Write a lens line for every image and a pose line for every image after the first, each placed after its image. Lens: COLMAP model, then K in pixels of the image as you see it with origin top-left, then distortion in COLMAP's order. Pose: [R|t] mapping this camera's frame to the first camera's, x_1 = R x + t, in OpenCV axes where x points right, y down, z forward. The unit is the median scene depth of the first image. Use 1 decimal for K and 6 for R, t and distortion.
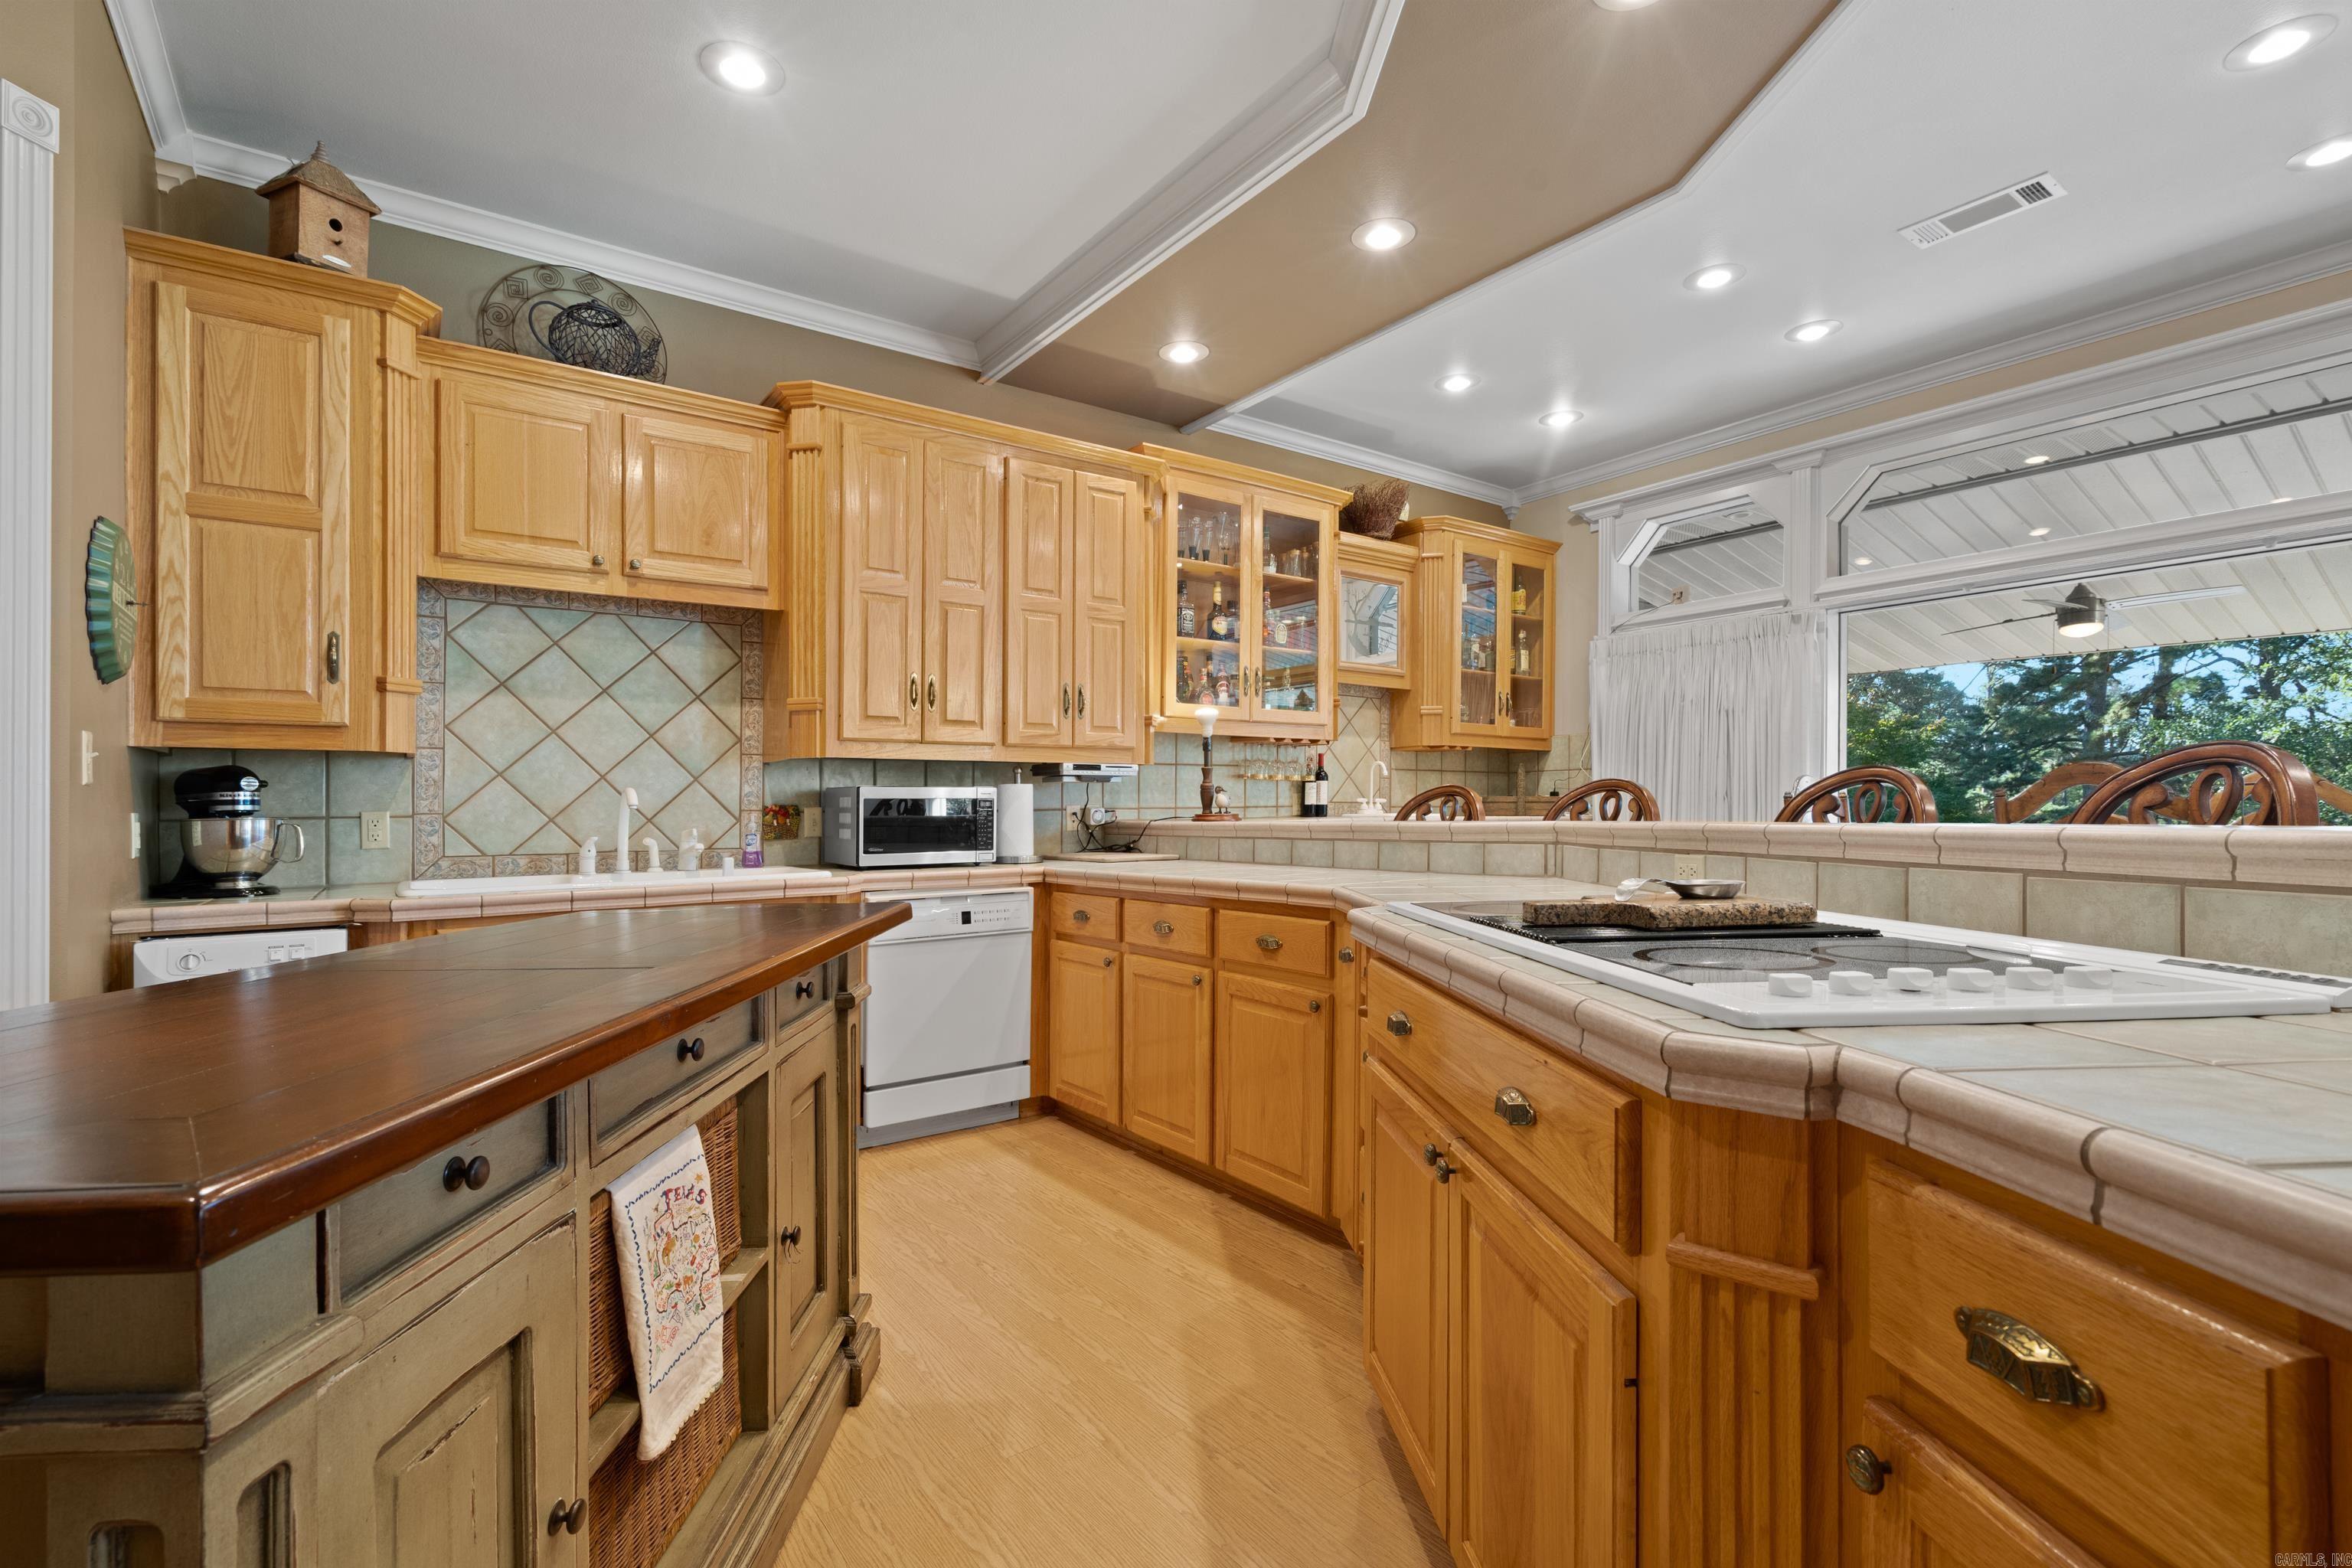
lens RADIAL K [[1059.7, 0, 1182.8], [0, 1059.7, 807.6], [0, 0, 1]] dist [0.000046, 0.000766]
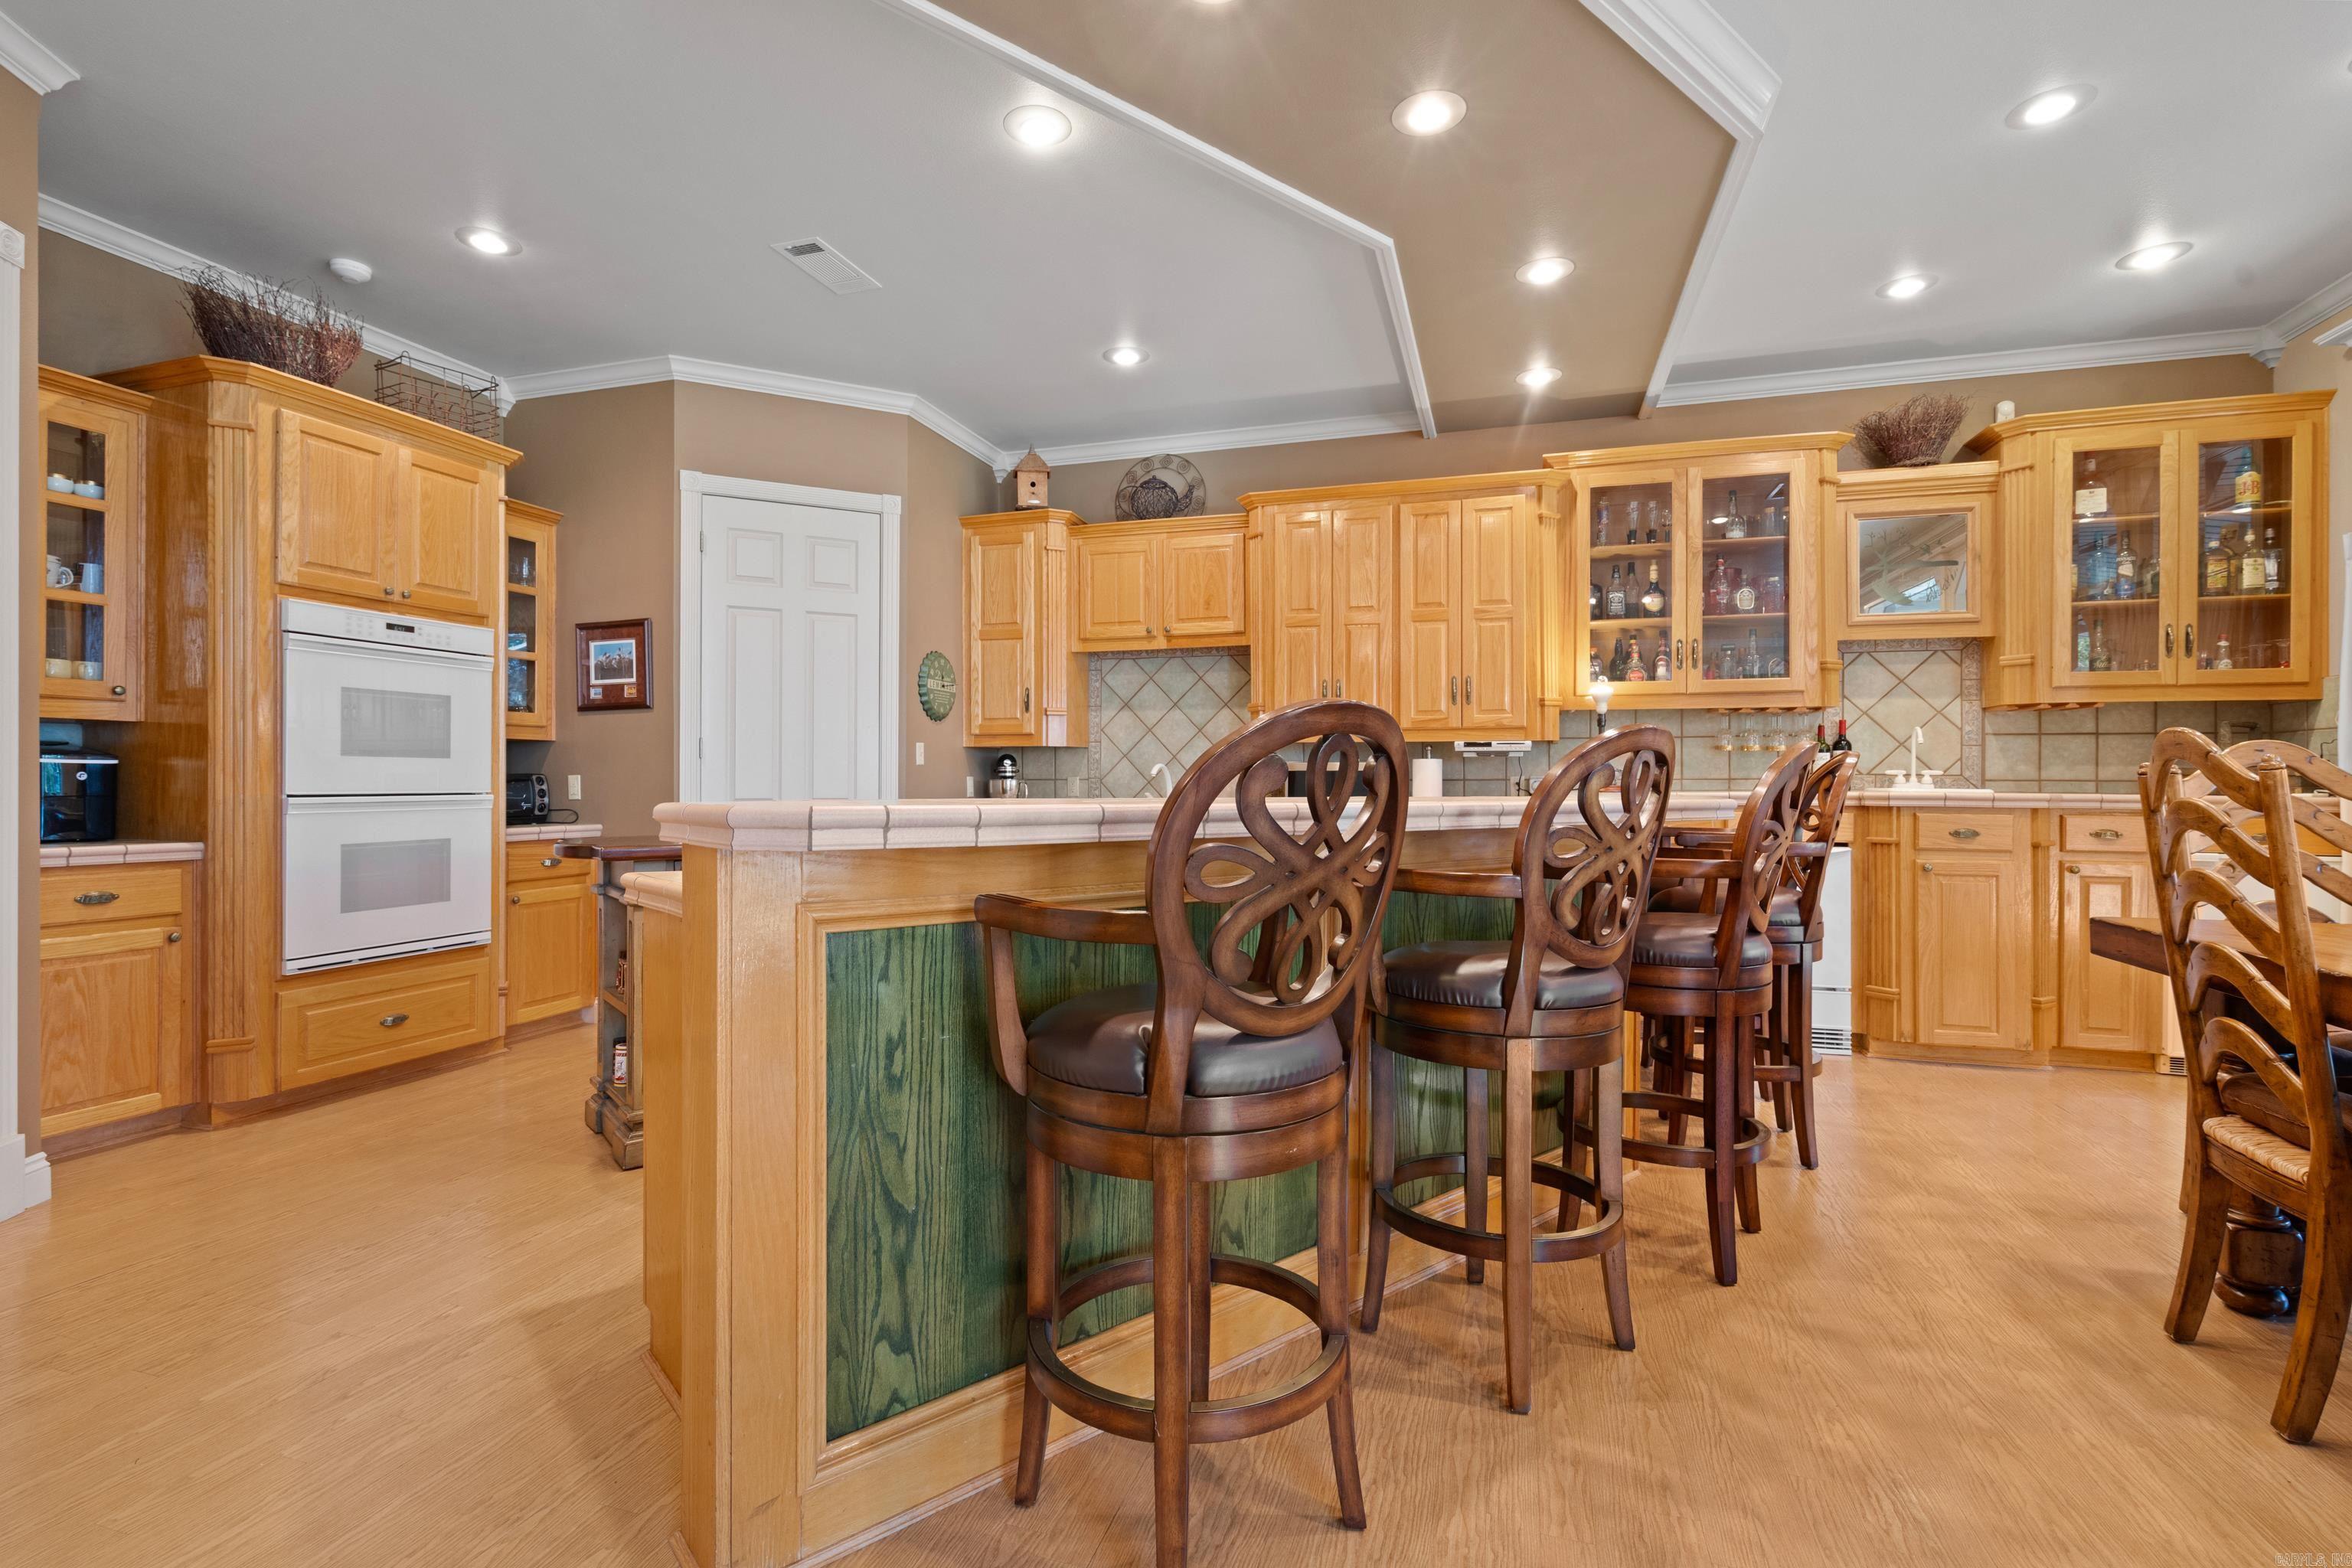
lens RADIAL K [[1072.8, 0, 1171.9], [0, 1072.8, 769.7], [0, 0, 1]] dist [-0.000532, 0.000240]
pose [[0.595417, 0.004060, -0.803407, 0.768214], [-0.005111, 0.999986, 0.001266, -0.010466], [0.803401, 0.003352, 0.595430, 0.004464]]
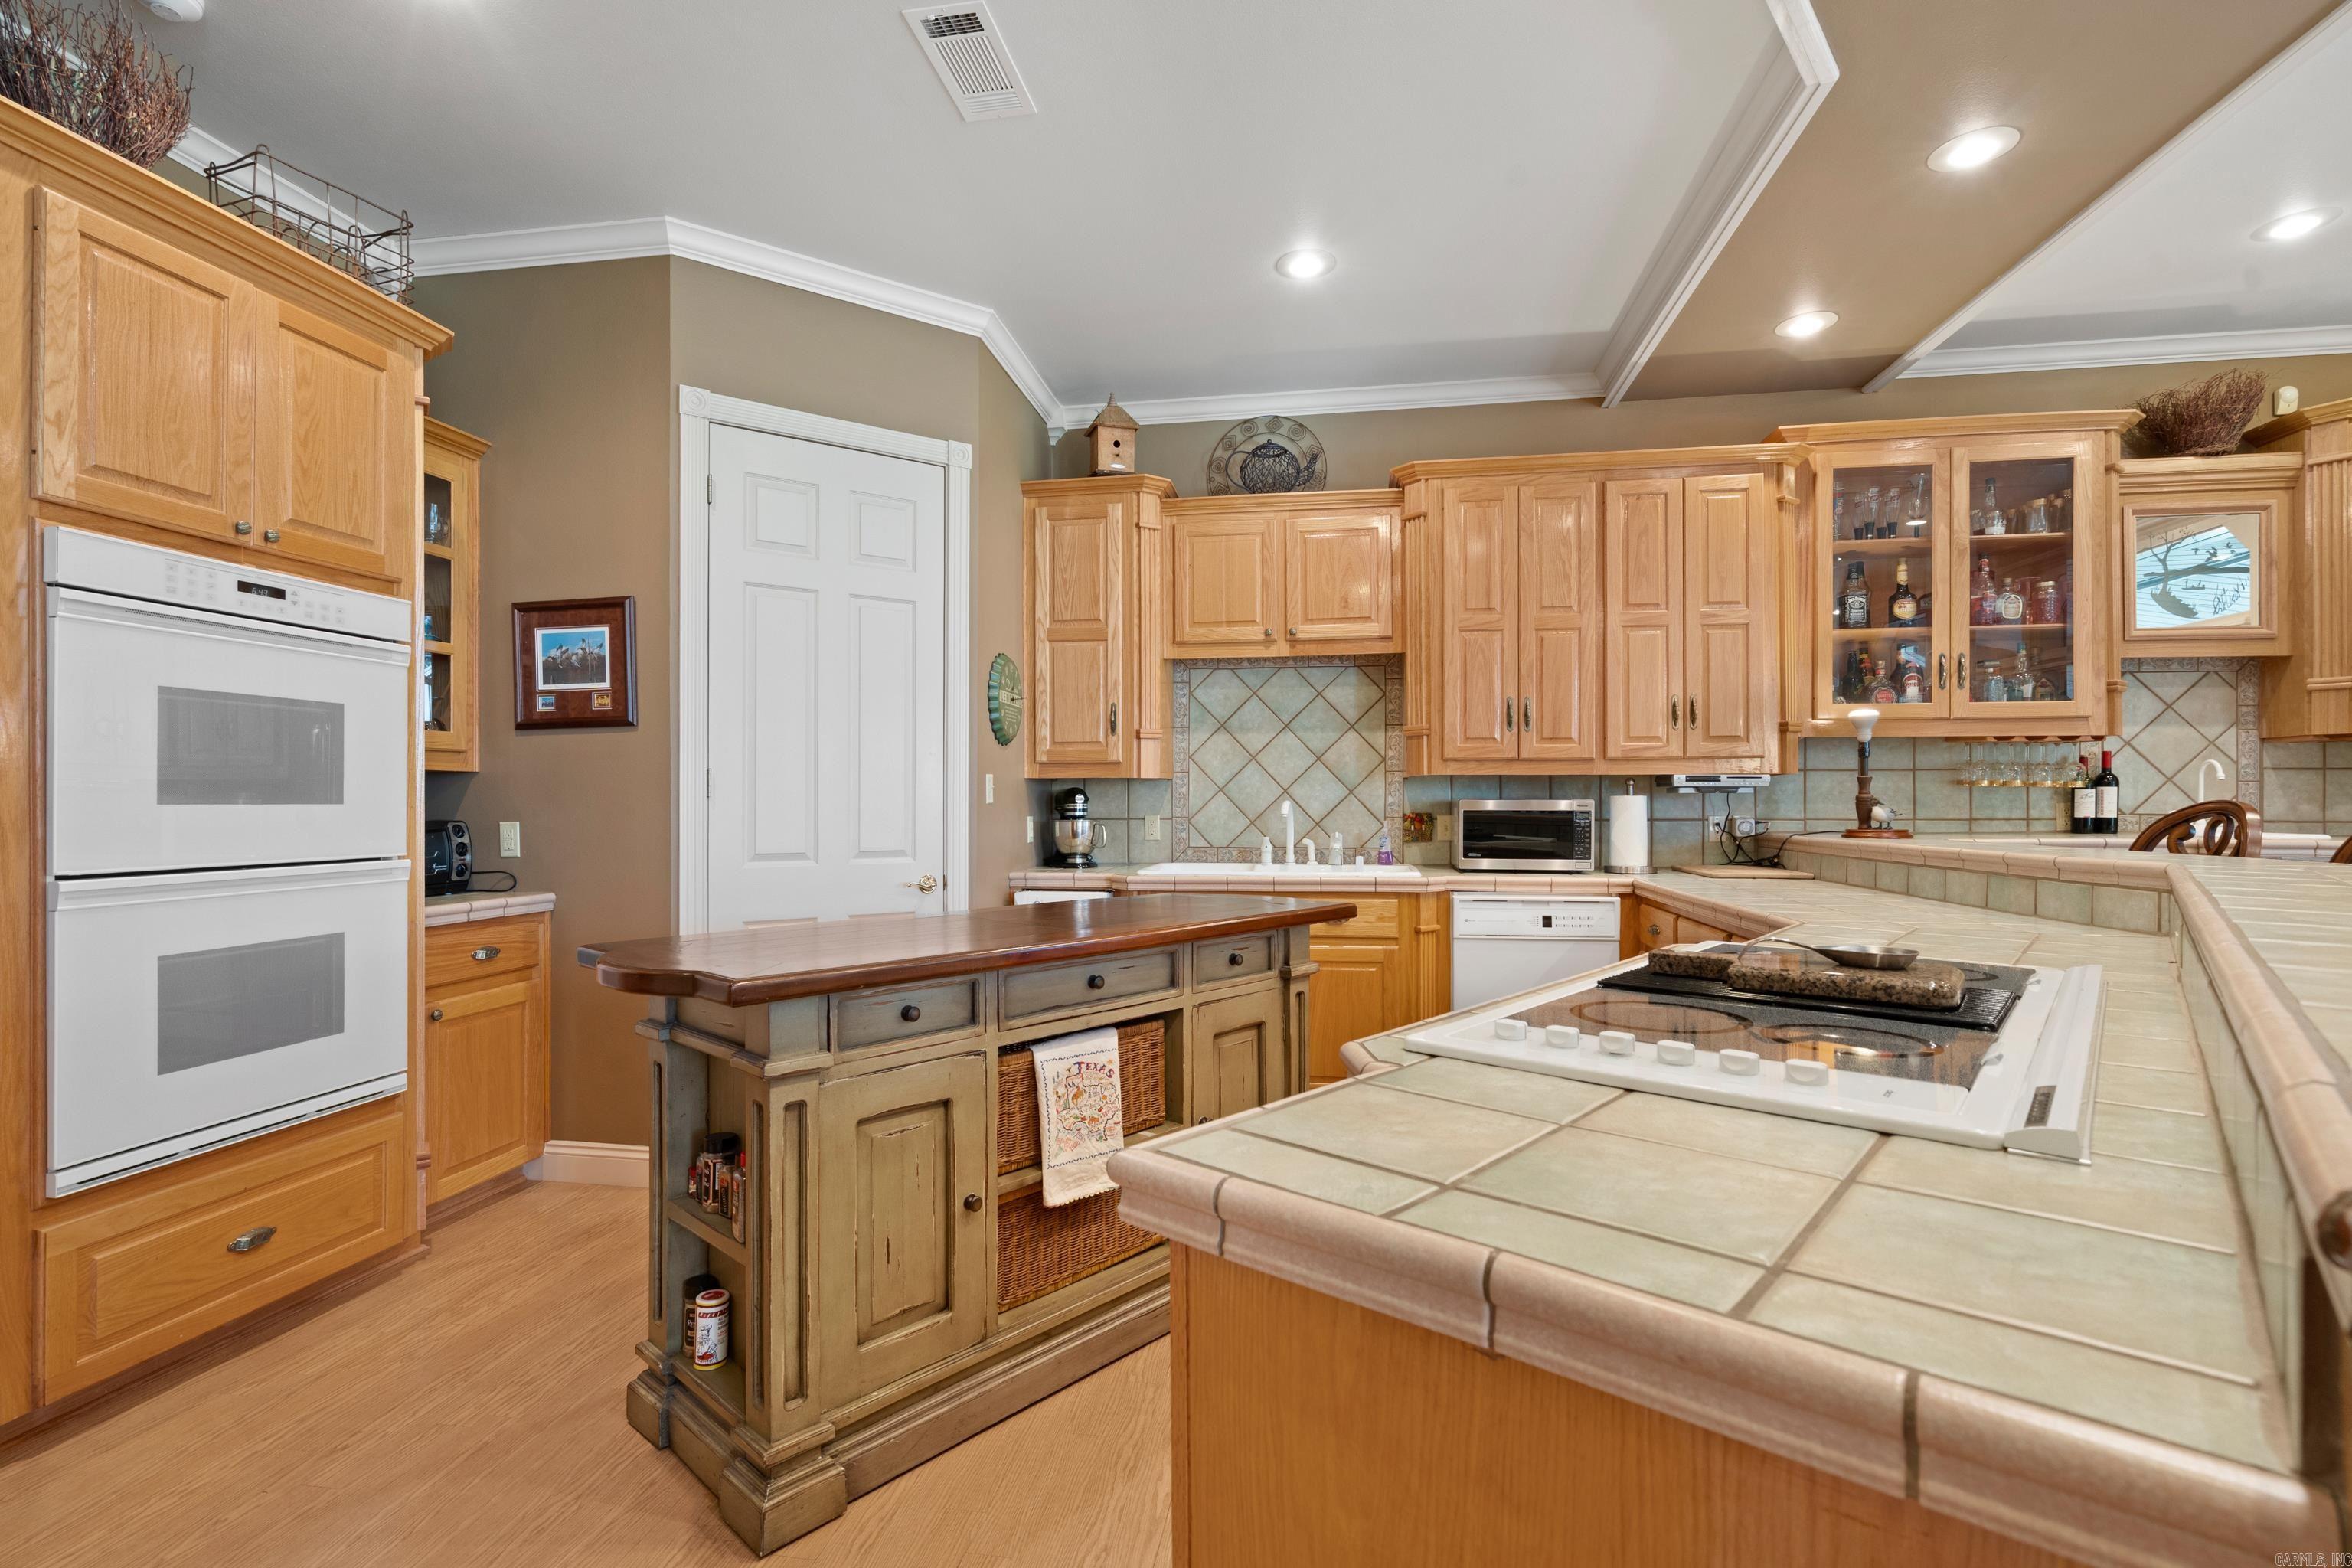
lens RADIAL K [[1076.6, 0, 1188.5], [0, 1076.6, 792.3], [0, 0, 1]] dist [-0.001449, 0.000160]
pose [[0.703457, 0.004729, -0.710722, 0.318249], [-0.004918, 0.999986, 0.001786, -0.028136], [0.710721, 0.002239, 0.703470, -0.034935]]
